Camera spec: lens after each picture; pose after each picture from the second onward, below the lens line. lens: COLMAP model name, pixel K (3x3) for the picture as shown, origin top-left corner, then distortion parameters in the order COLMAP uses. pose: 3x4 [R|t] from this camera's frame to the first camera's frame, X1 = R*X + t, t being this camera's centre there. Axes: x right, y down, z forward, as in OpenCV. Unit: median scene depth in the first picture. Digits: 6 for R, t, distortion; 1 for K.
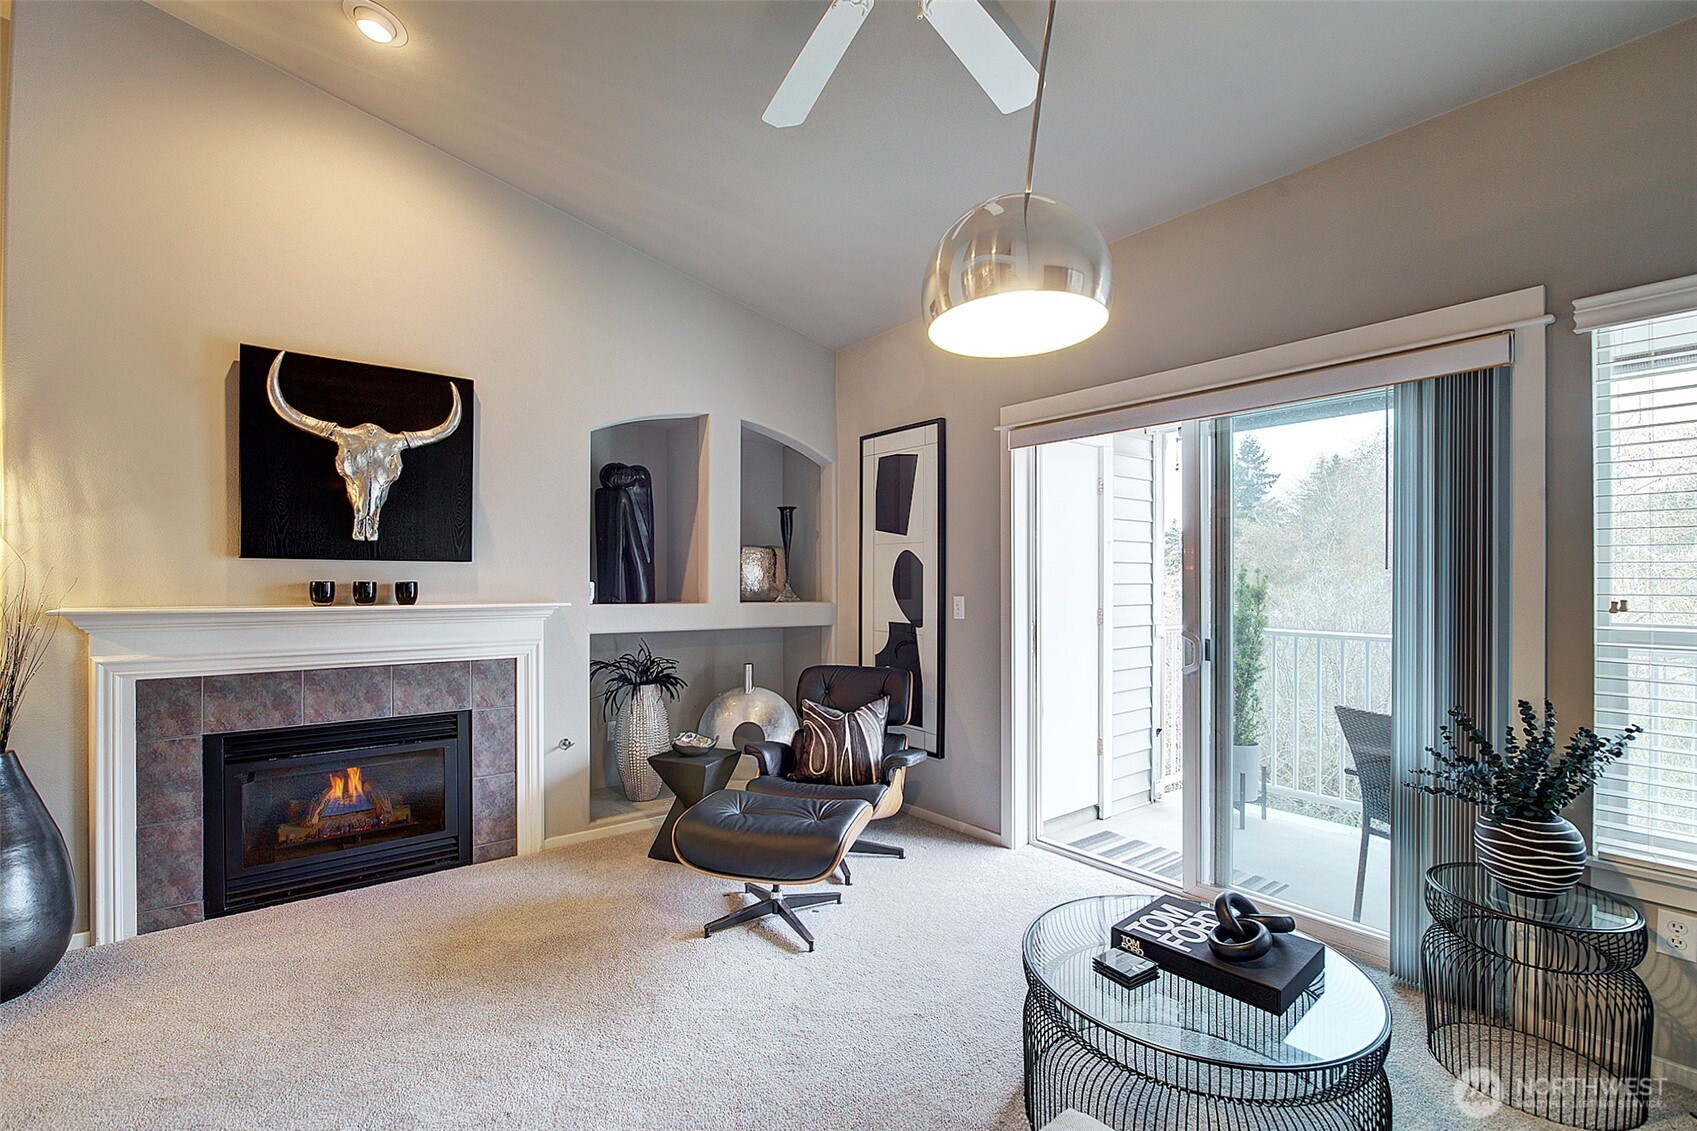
lens RADIAL K [[728.1, 0, 852.0], [0, 728.1, 588.8], [0, 0, 1]] dist [-0.000720, -0.000123]
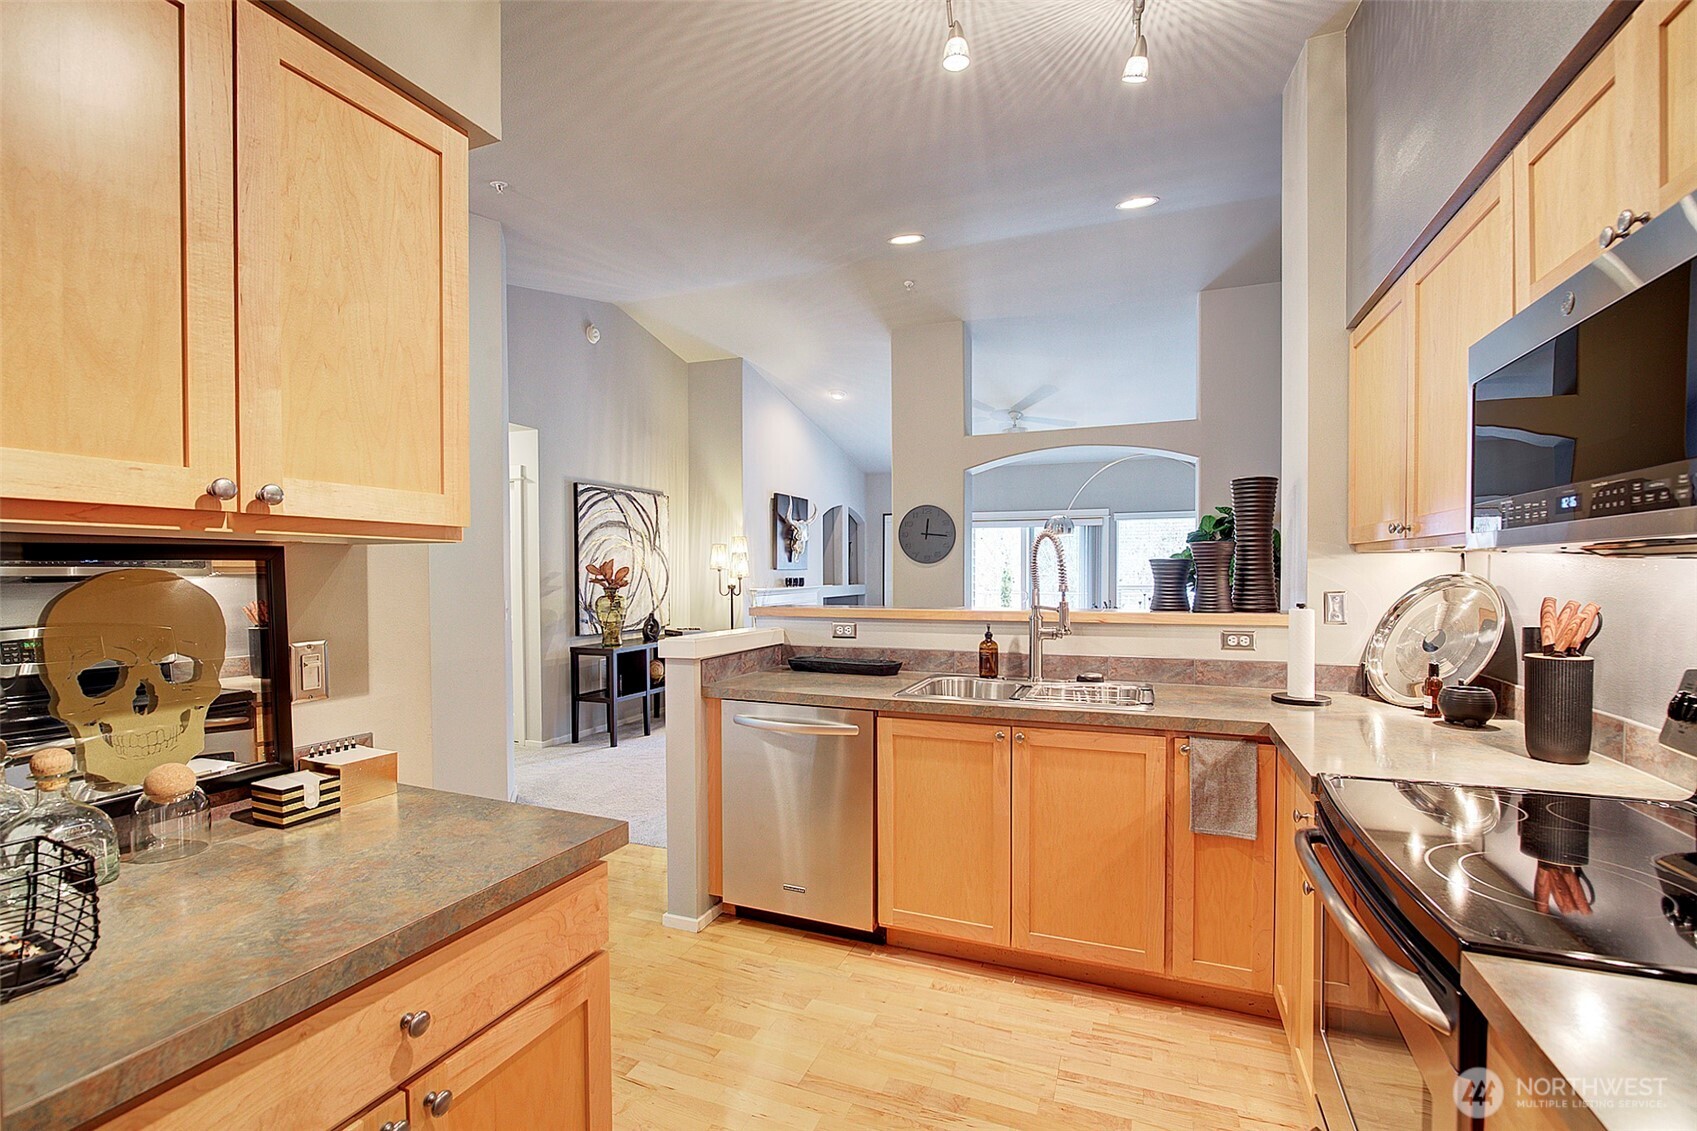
lens RADIAL K [[758.8, 0, 853.6], [0, 758.8, 584.6], [0, 0, 1]] dist [-0.002057, -0.000093]
pose [[0.859412, -0.013512, 0.511106, -1.873927], [0.007787, 0.999881, 0.013339, -0.021389], [-0.511225, -0.007484, 0.859414, -1.483626]]
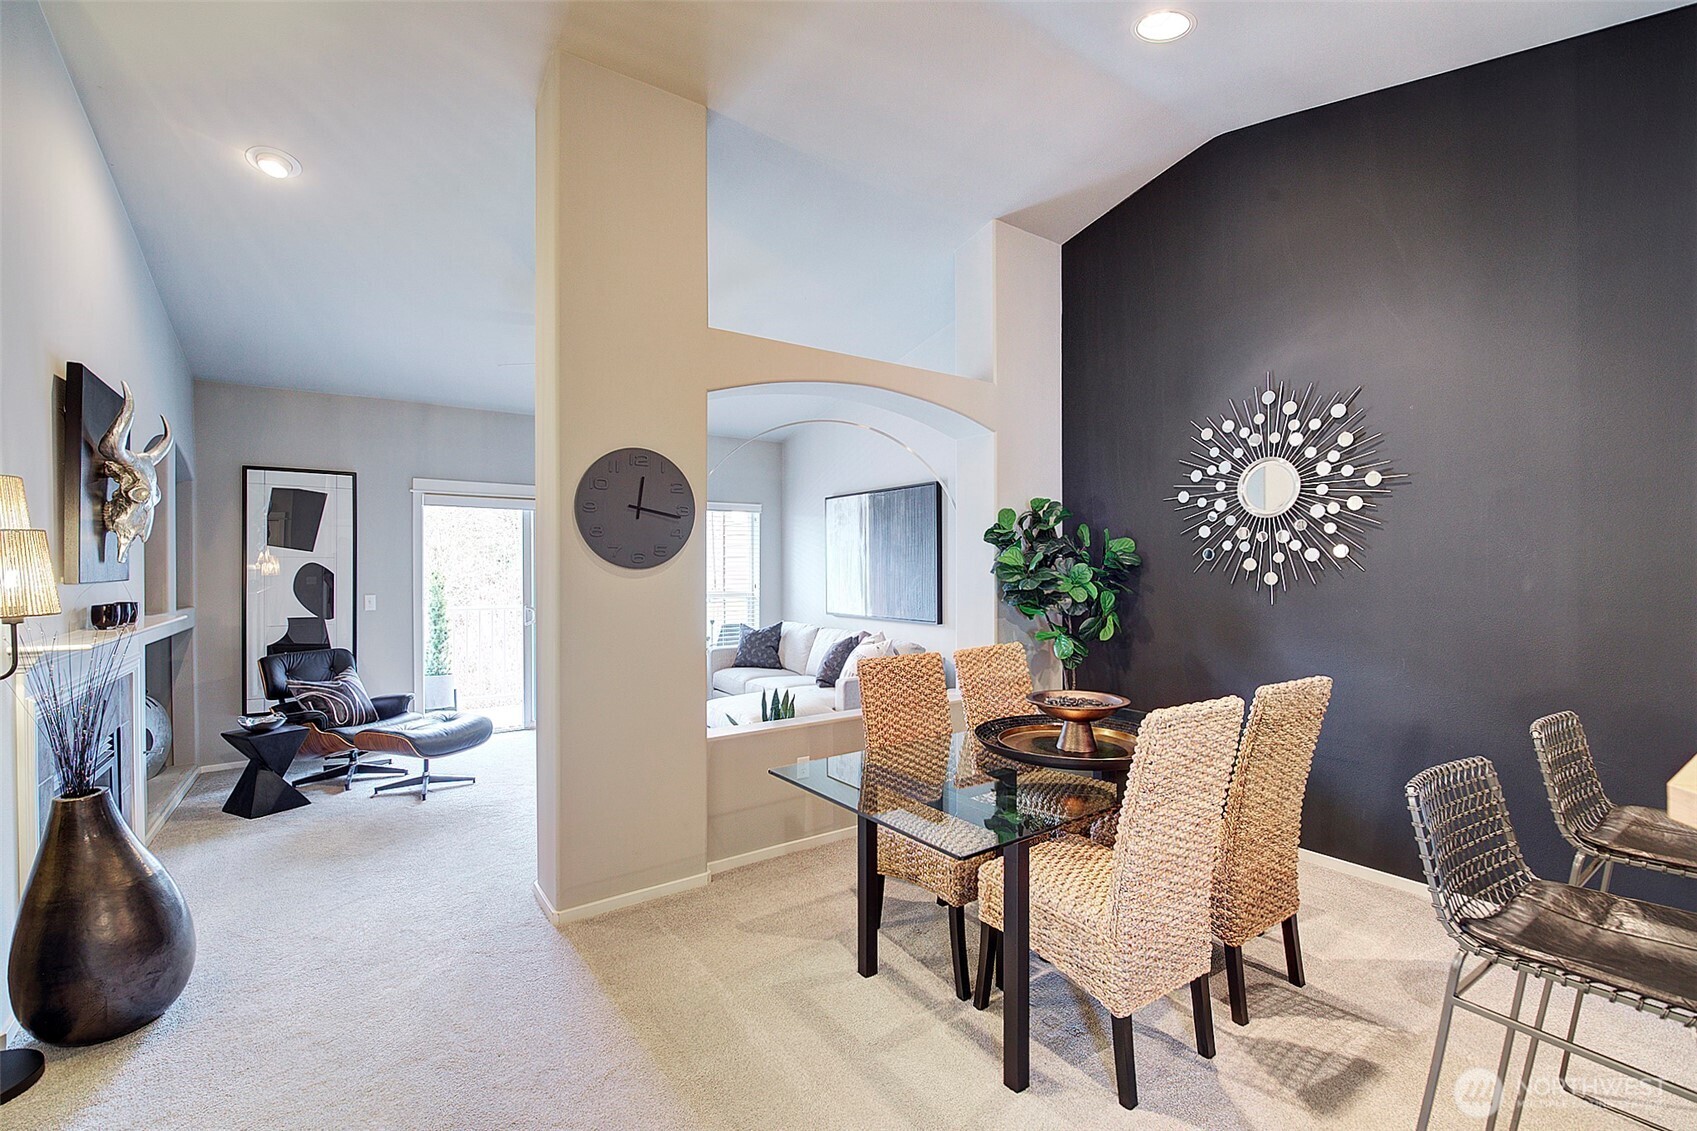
lens RADIAL K [[736.5, 0, 854.4], [0, 736.5, 569.7], [0, 0, 1]] dist [-0.001492, -0.000067]
pose [[0.029989, -0.007195, 0.999524, -1.594461], [0.007588, 0.999947, 0.006971, -0.053656], [-0.999521, 0.007375, 0.030042, -0.052363]]
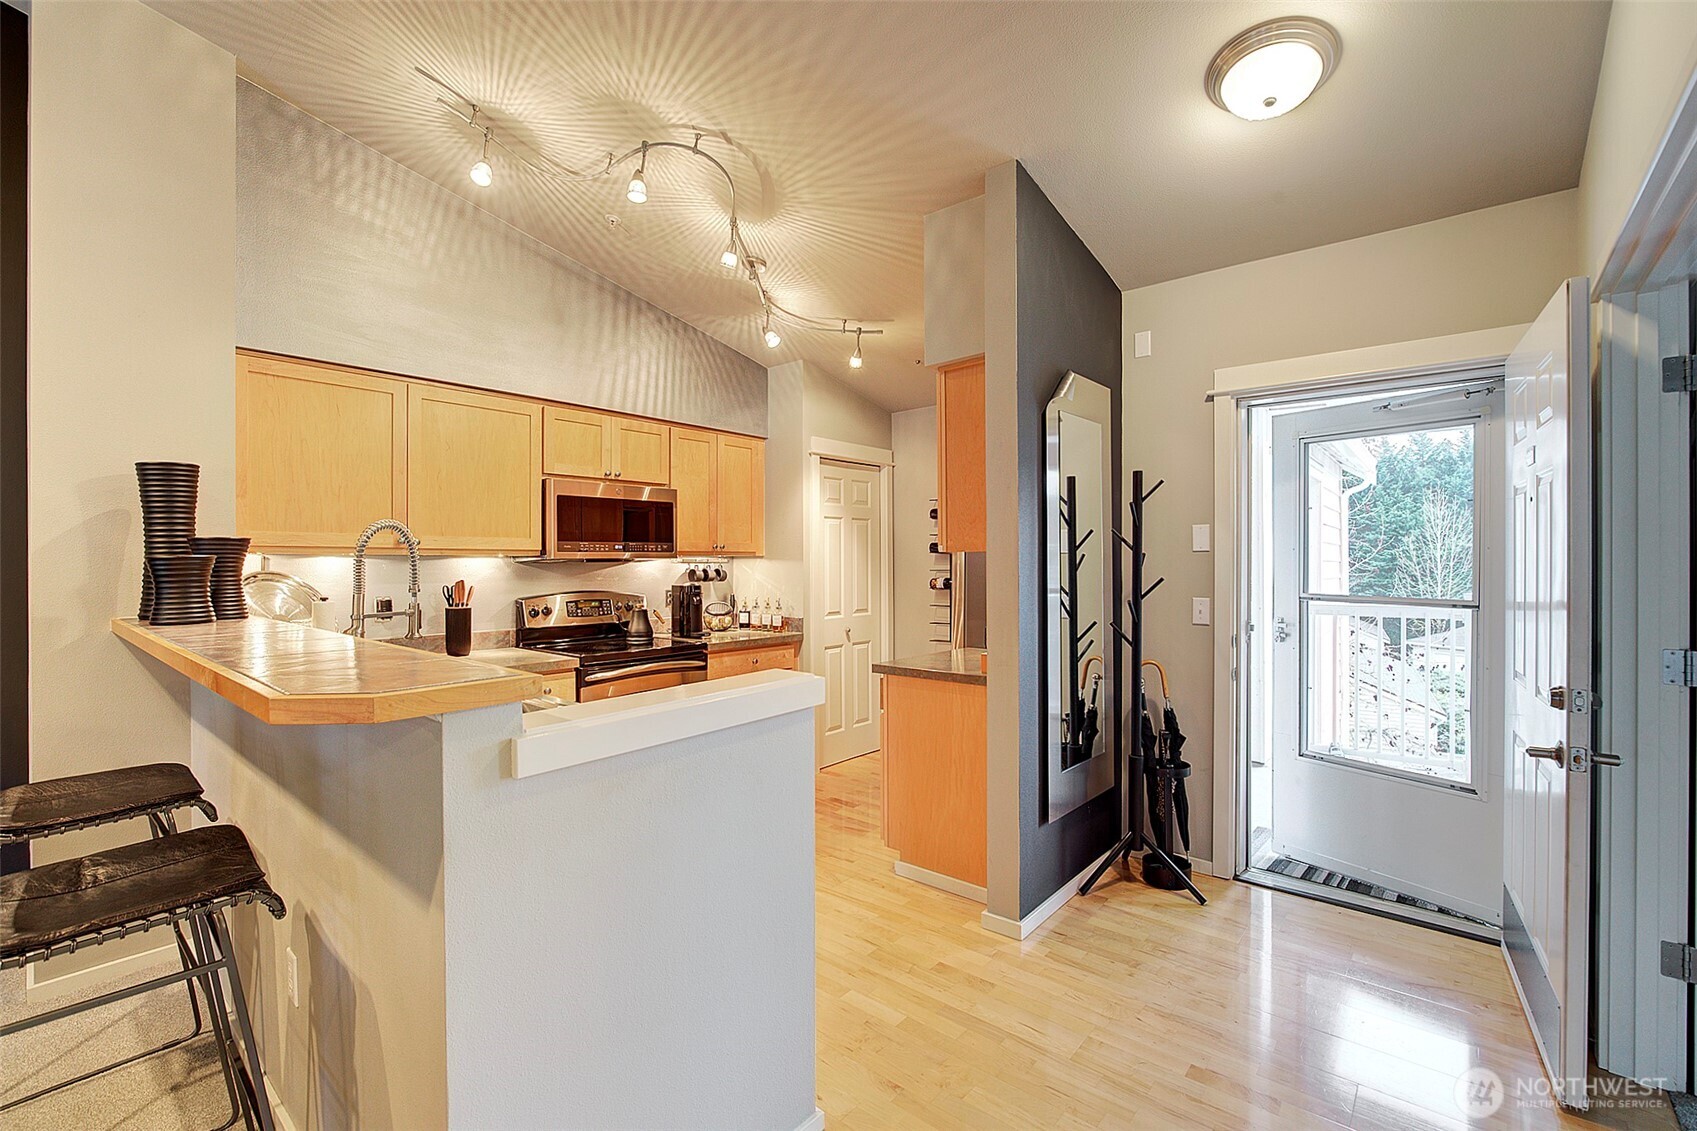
lens RADIAL K [[738.7, 0, 846.3], [0, 738.7, 559.7], [0, 0, 1]] dist [-0.009205, -0.000091]
pose [[-0.976511, -0.000859, -0.215465, -1.510472], [-0.001134, 0.999999, 0.001152, -0.037775], [0.215463, 0.001369, -0.976511, 0.051157]]
